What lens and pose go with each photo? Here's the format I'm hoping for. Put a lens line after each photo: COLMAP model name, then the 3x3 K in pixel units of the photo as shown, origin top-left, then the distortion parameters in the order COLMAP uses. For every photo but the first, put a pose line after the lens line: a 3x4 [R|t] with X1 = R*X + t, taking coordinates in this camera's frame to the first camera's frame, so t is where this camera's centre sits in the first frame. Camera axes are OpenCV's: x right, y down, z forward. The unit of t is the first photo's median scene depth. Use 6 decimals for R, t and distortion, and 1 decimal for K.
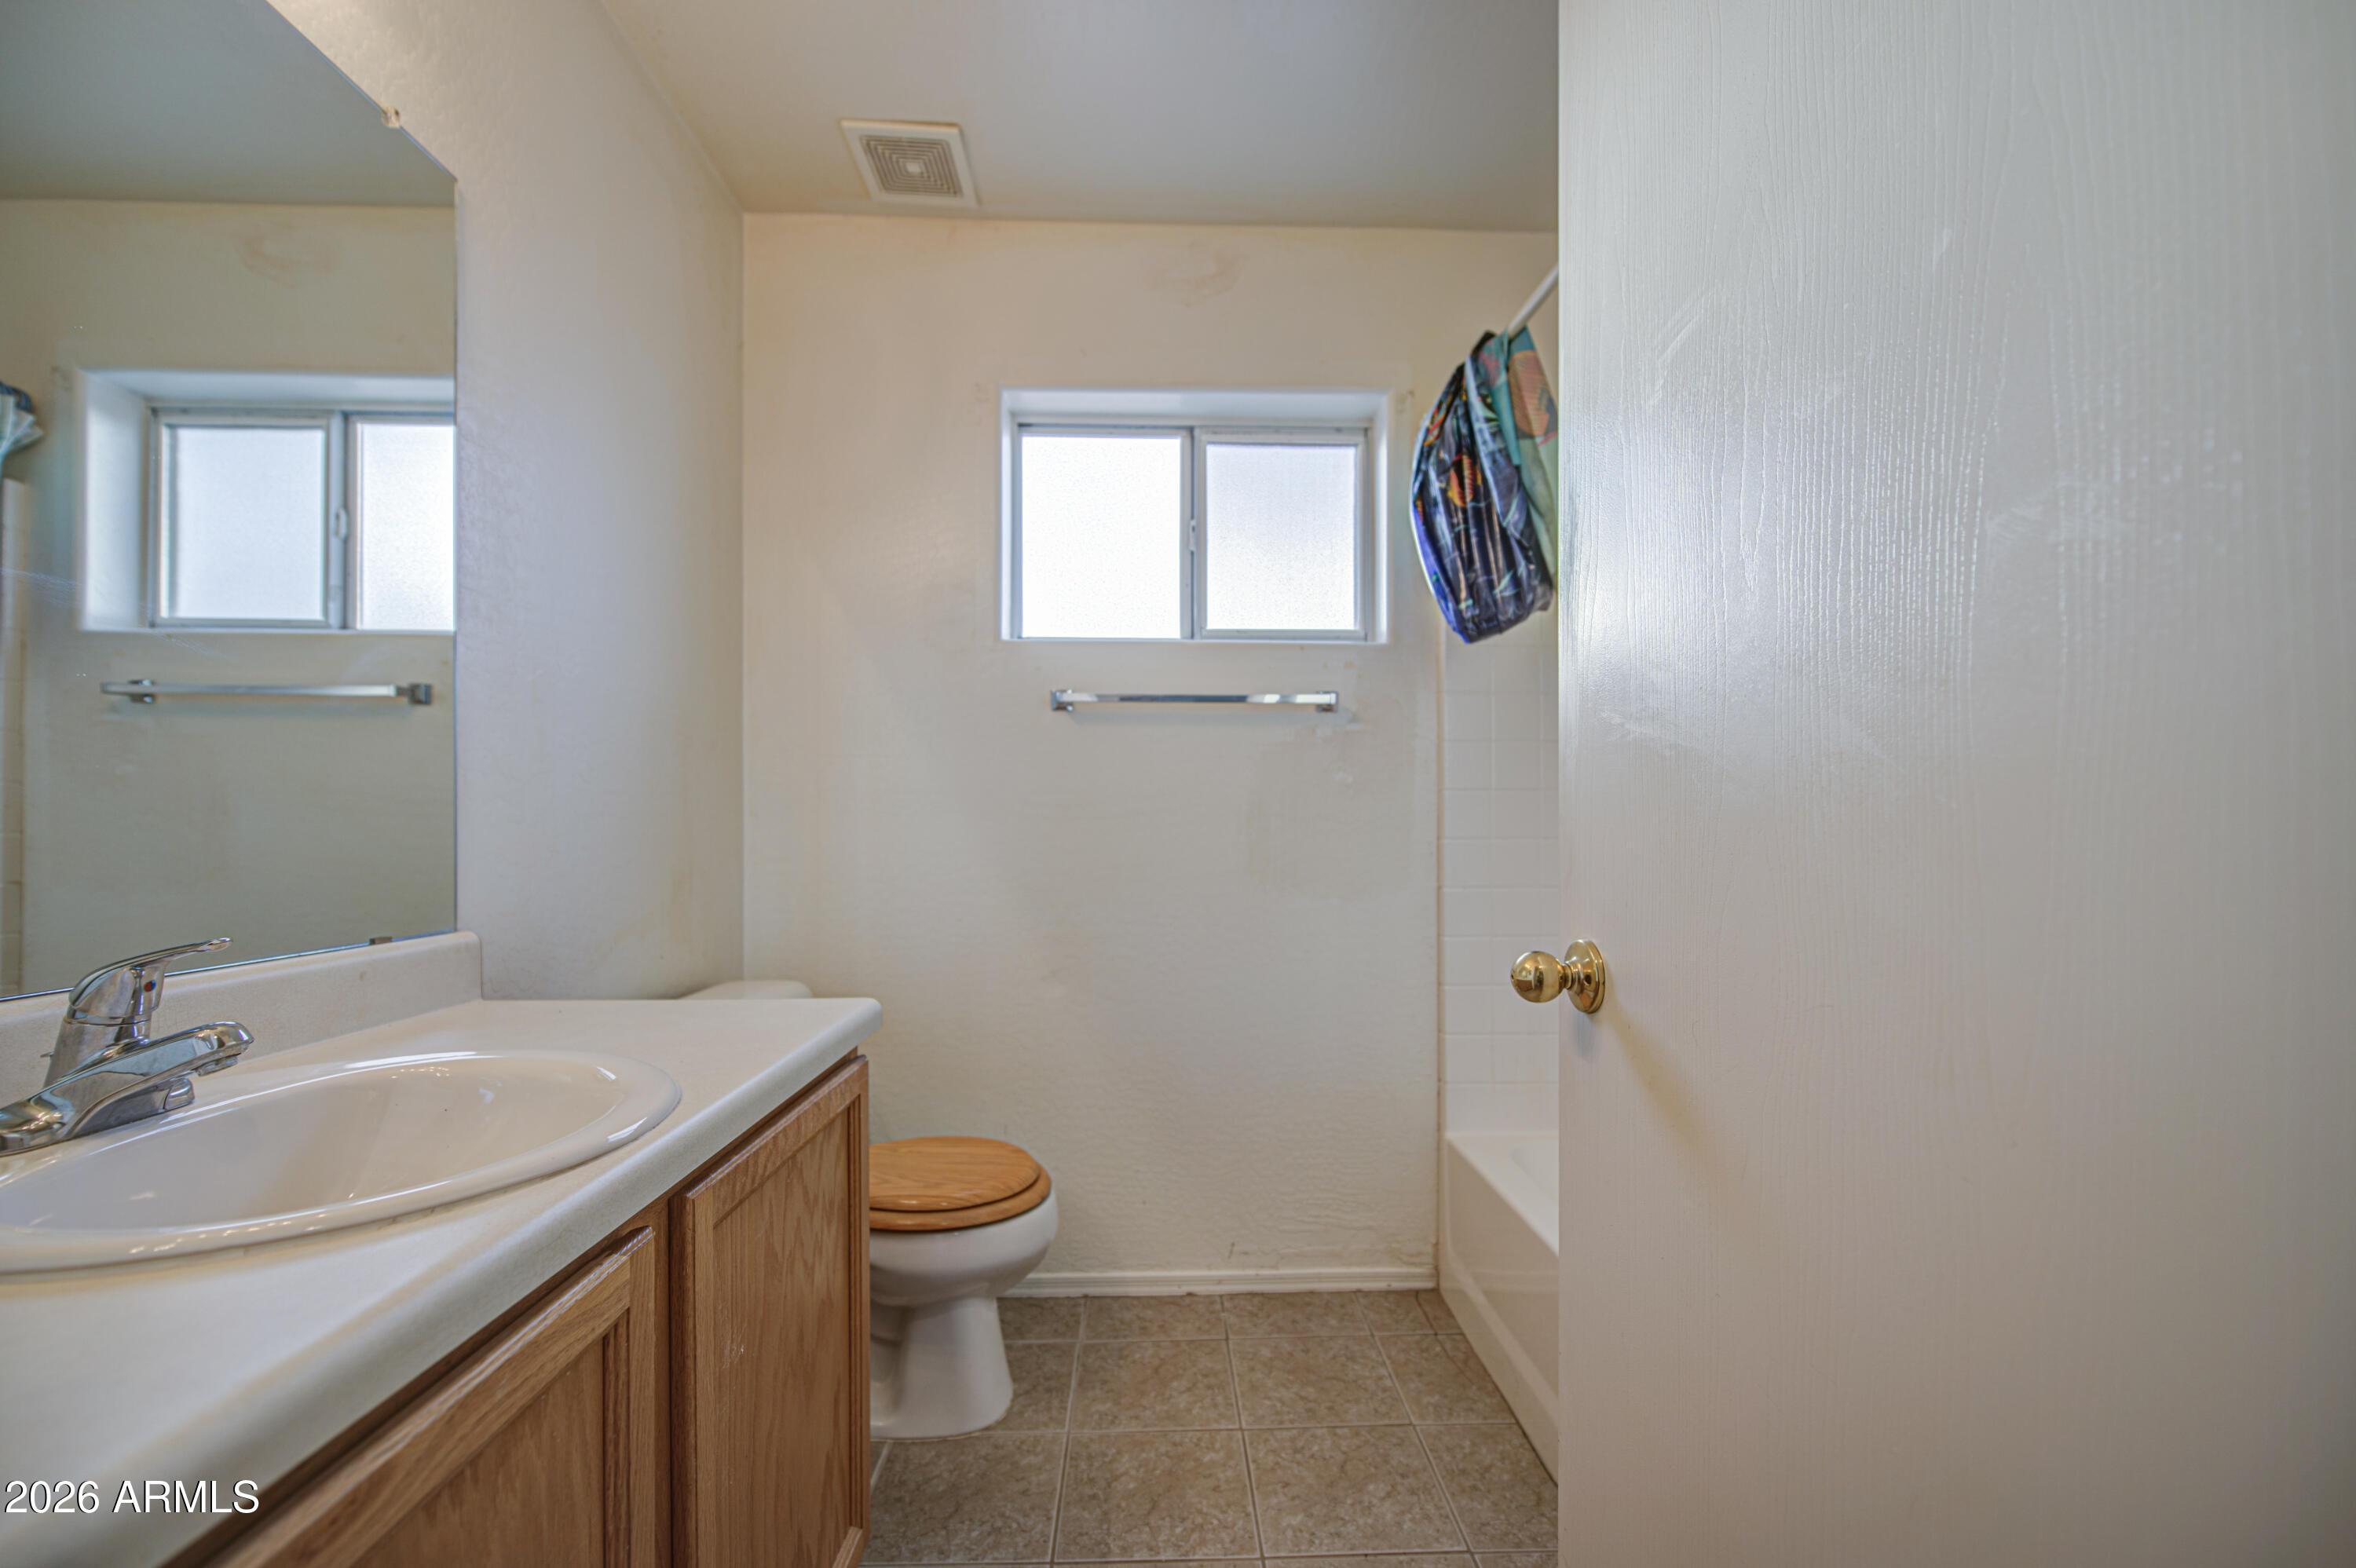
lens RADIAL K [[975.7, 0, 1185.4], [0, 975.7, 843.5], [0, 0, 1]] dist [0.000490, -0.000450]
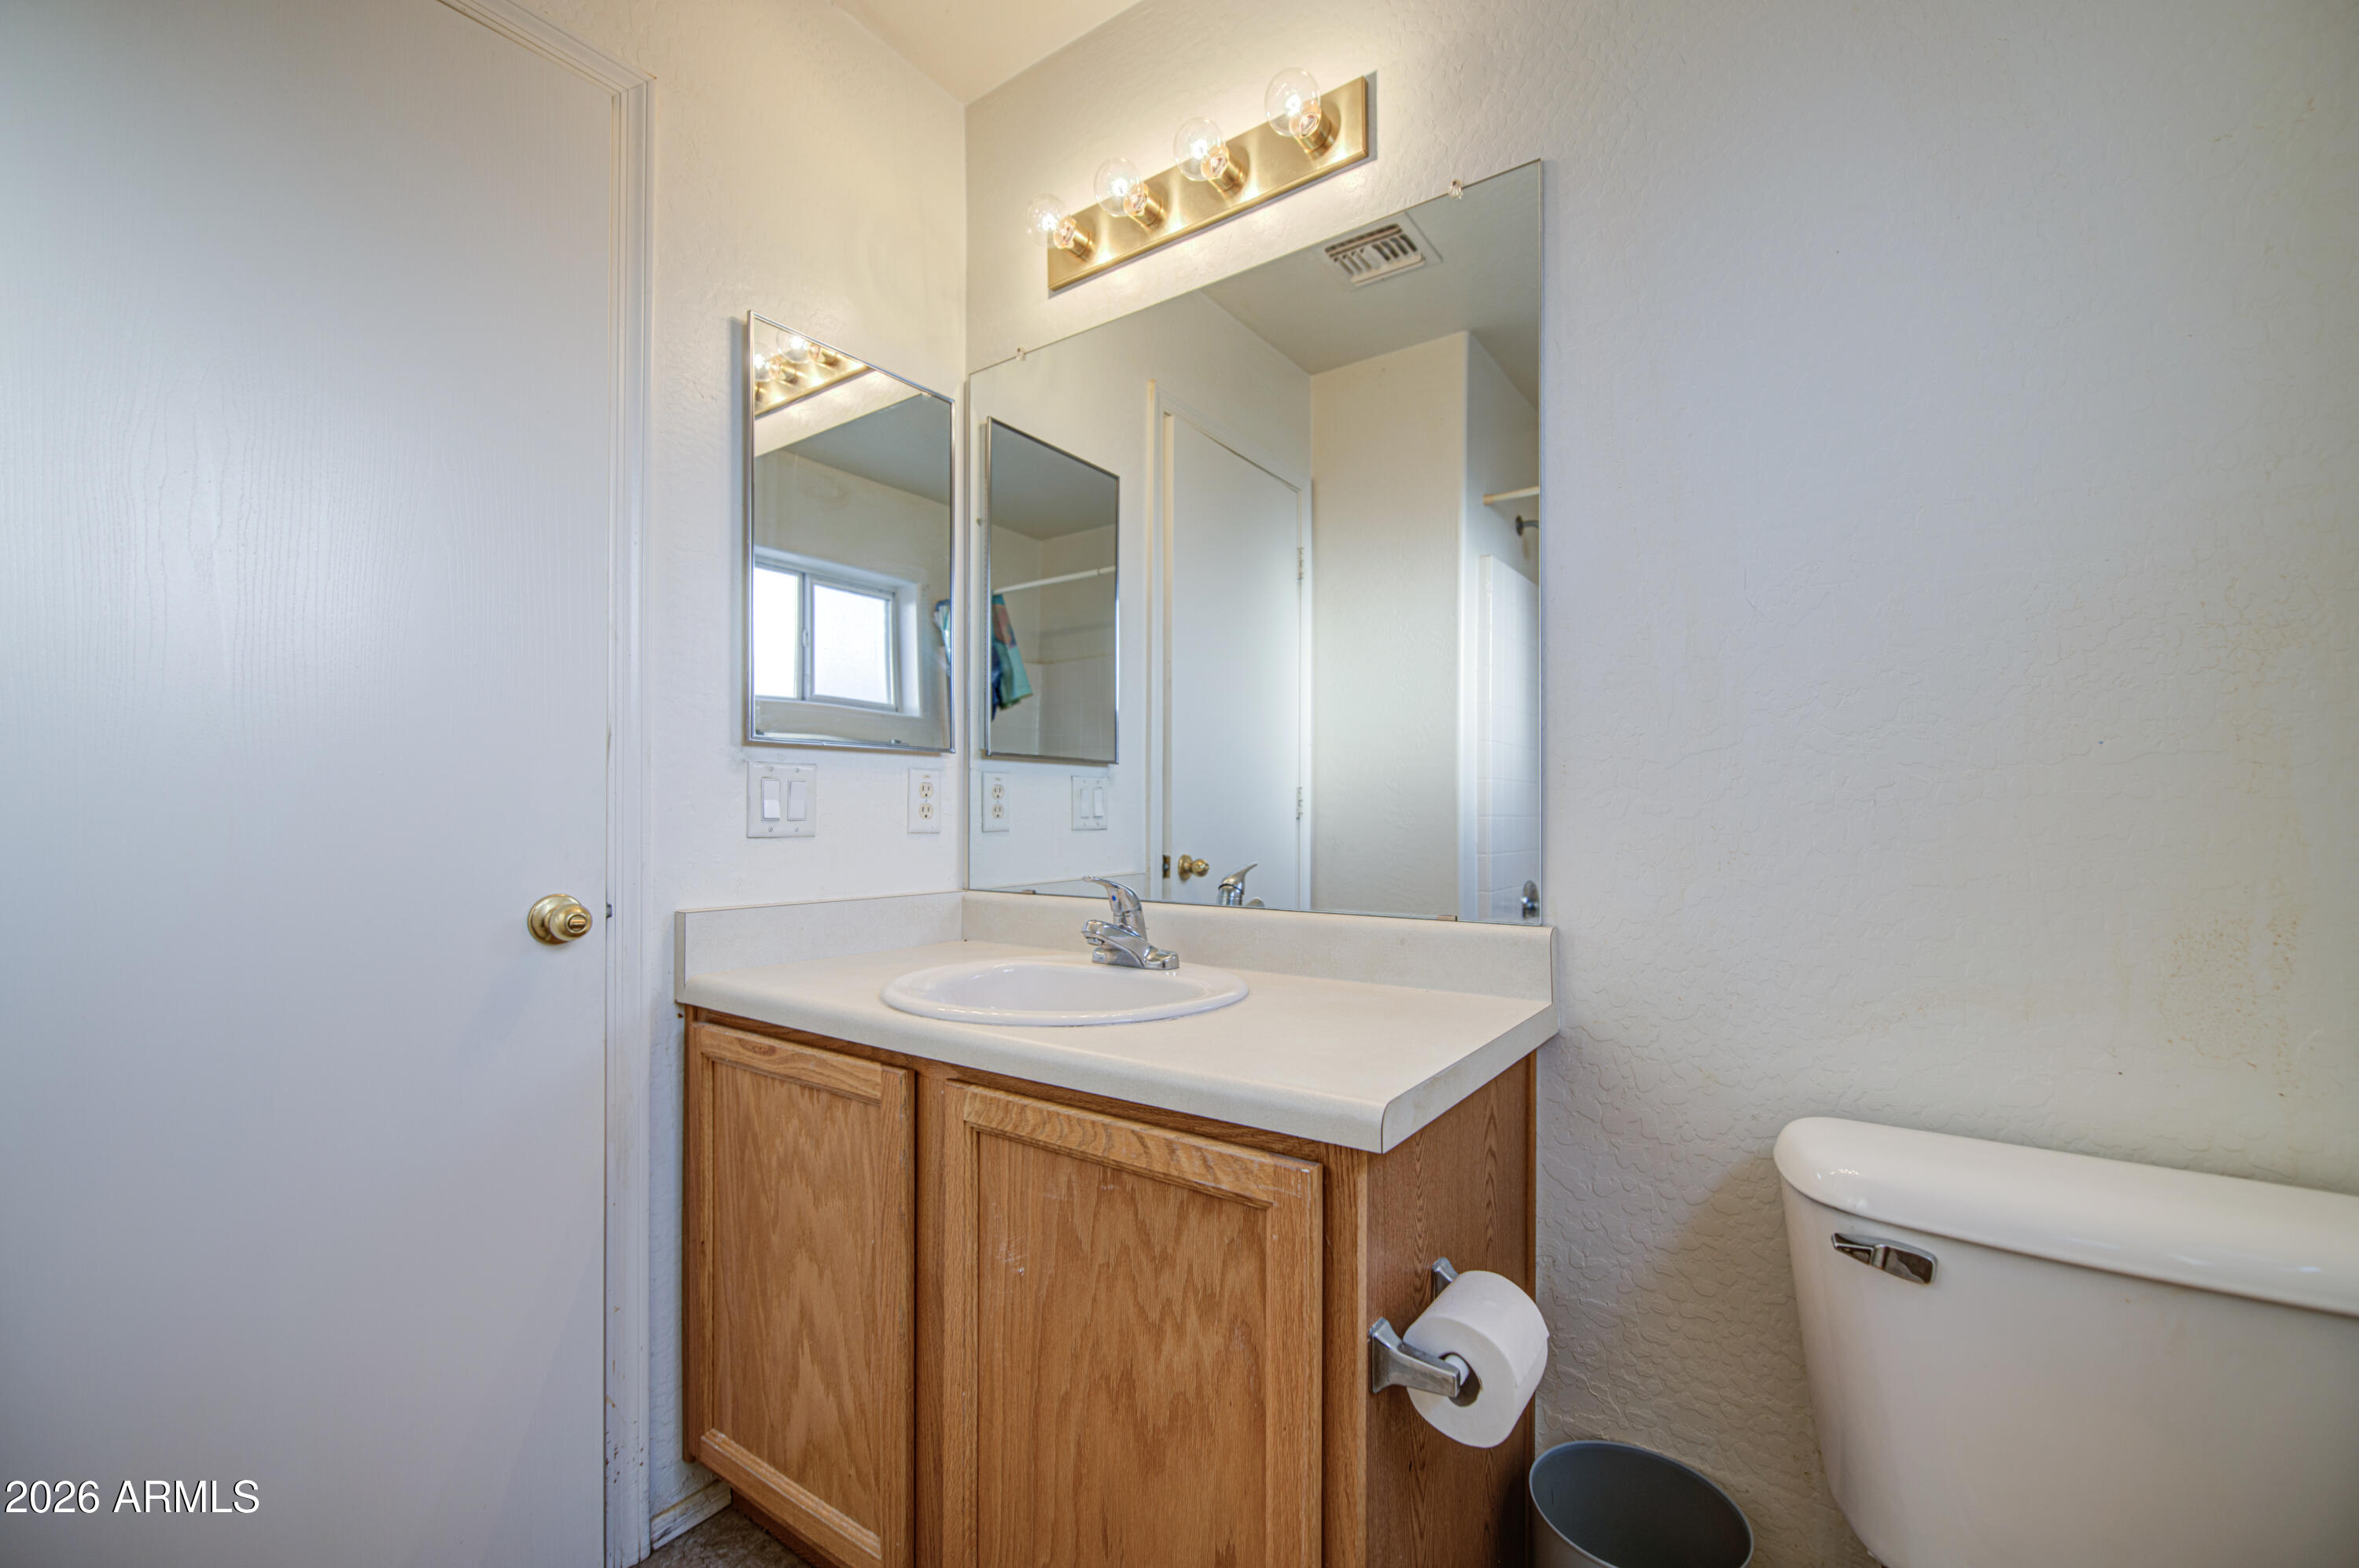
lens RADIAL K [[982.8, 0, 1170.4], [0, 982.8, 807.5], [0, 0, 1]] dist [-0.012728, -0.000147]
pose [[-0.614529, -0.006539, -0.788867, 0.192338], [-0.013949, 0.999899, 0.002578, -0.018965], [0.788771, 0.012588, -0.614558, 0.995536]]
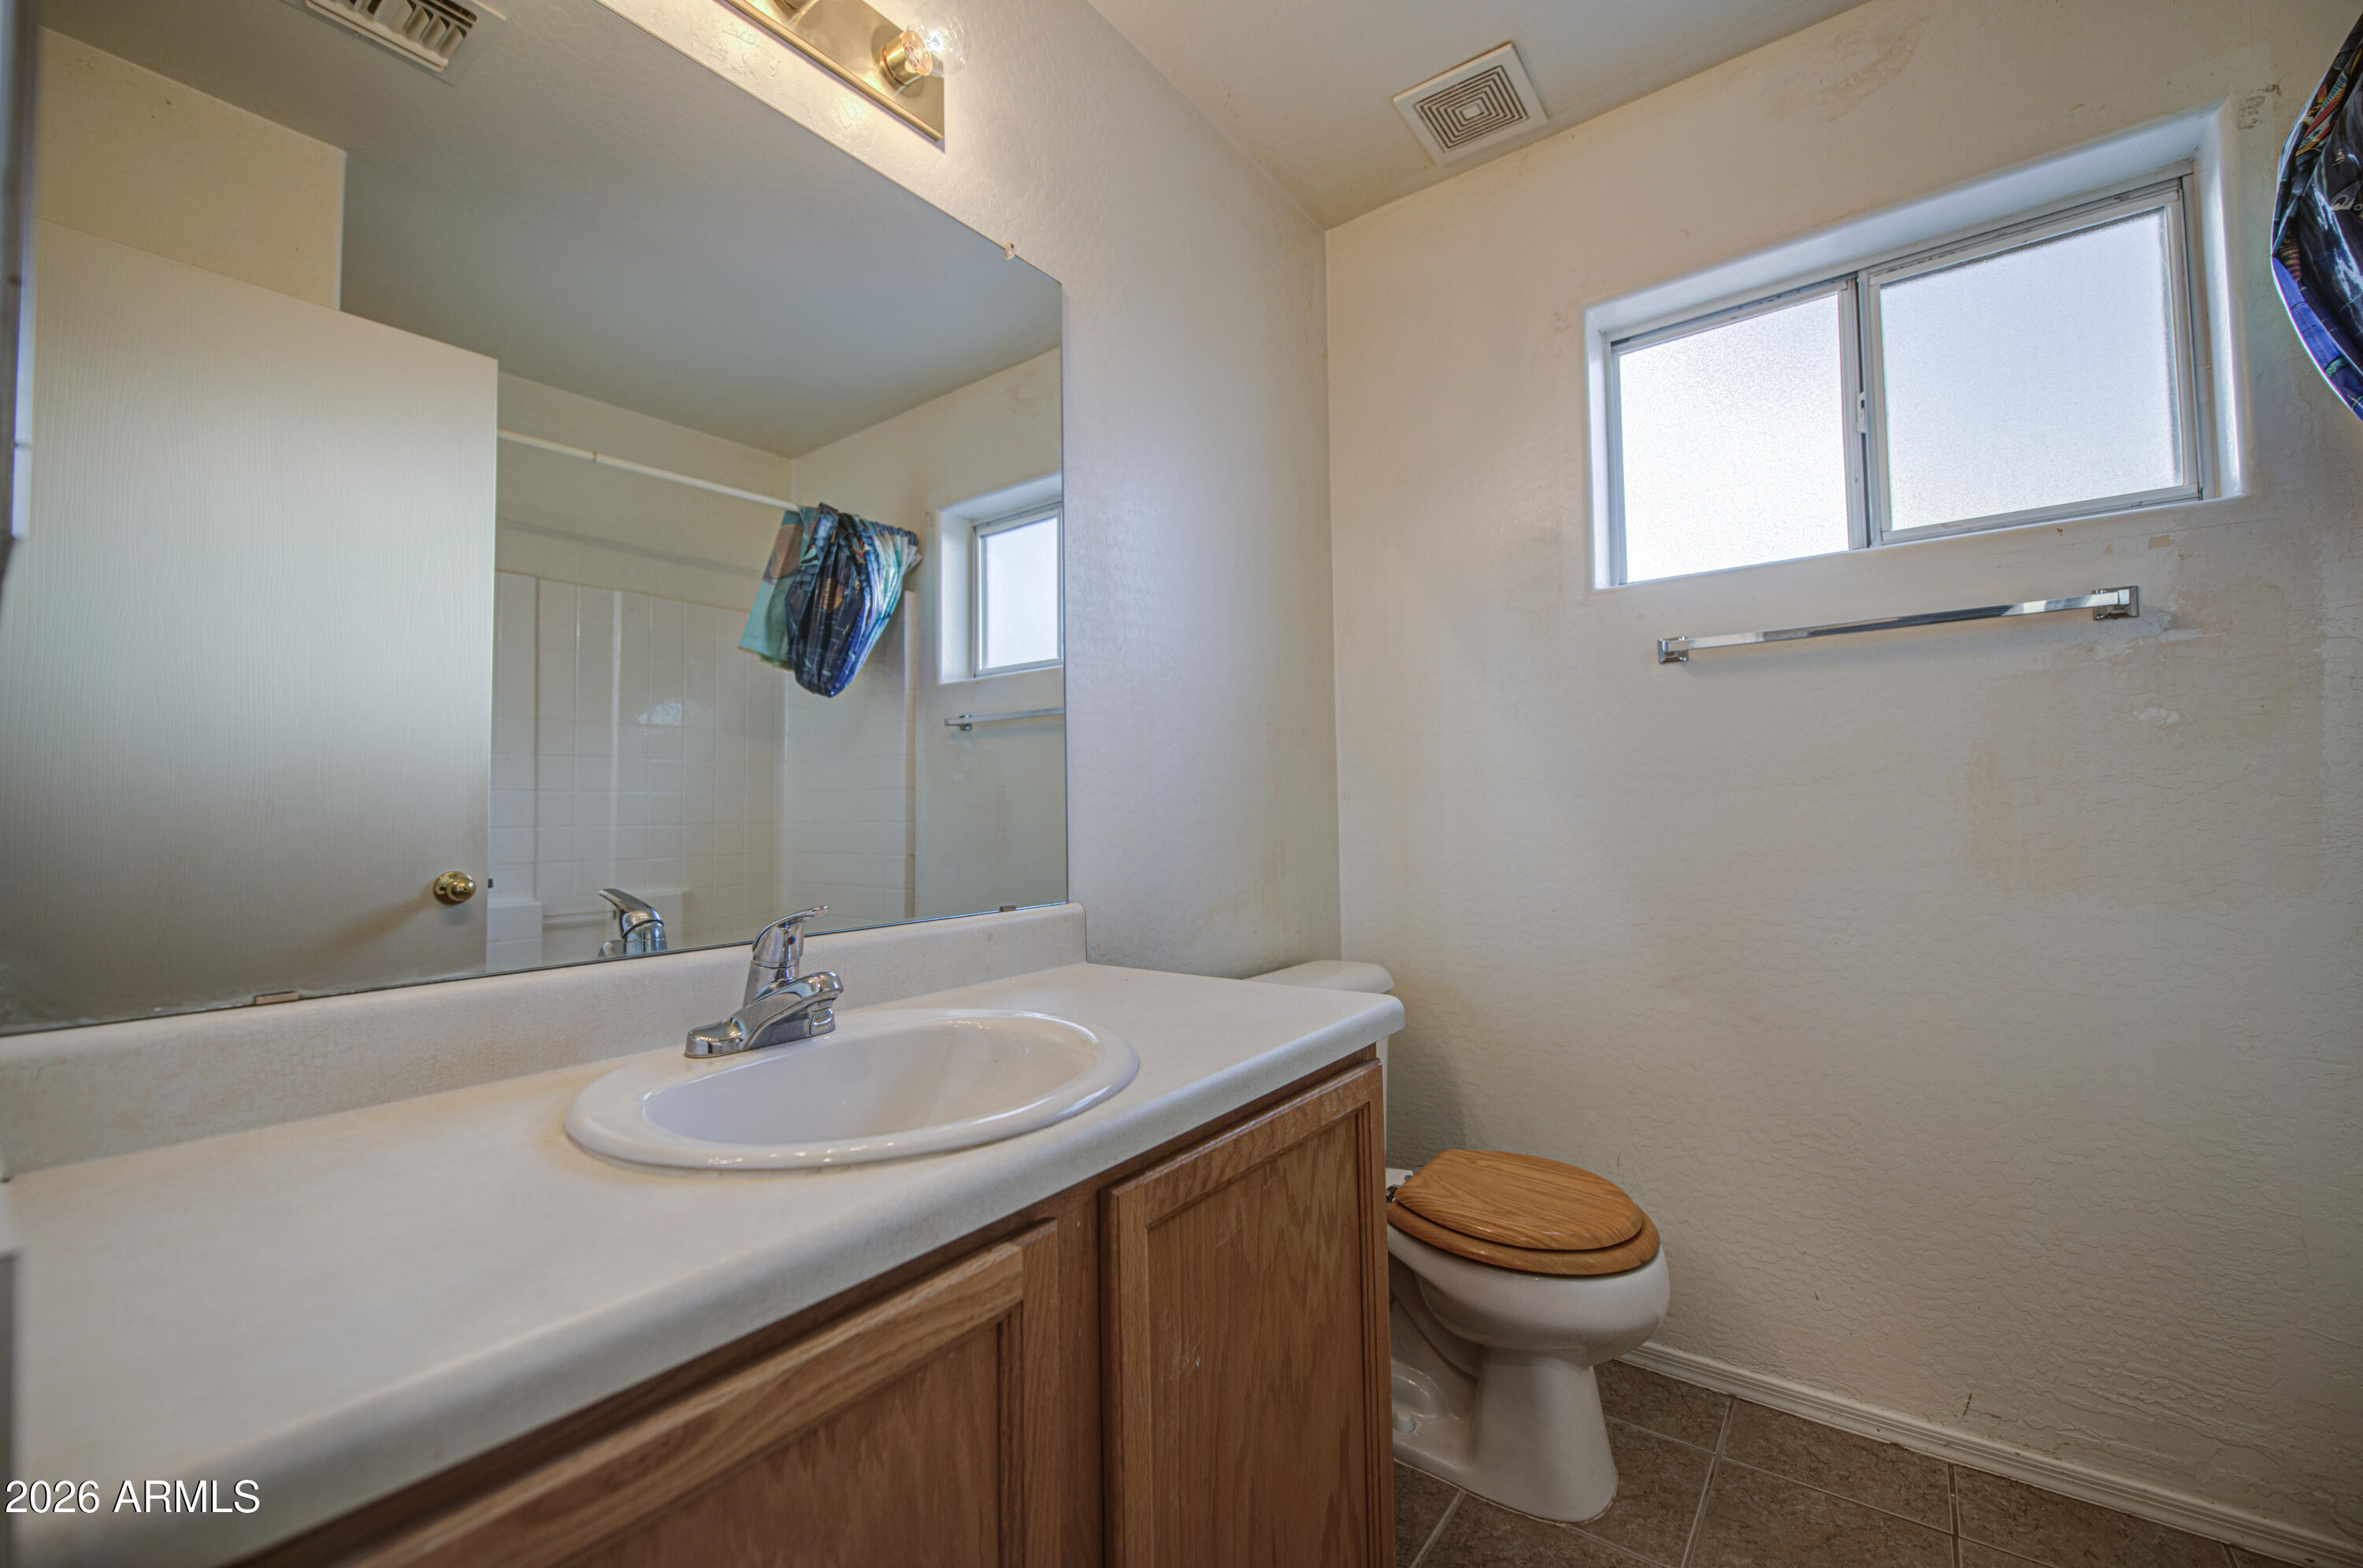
lens RADIAL K [[959.0, 0, 1181.5], [0, 959.0, 784.0], [0, 0, 1]] dist [0.002386, -0.002714]
pose [[0.776241, -0.035066, -0.629460, 0.075987], [0.009609, 0.998994, -0.043803, -0.001550], [0.630362, 0.027953, 0.775798, 0.135148]]
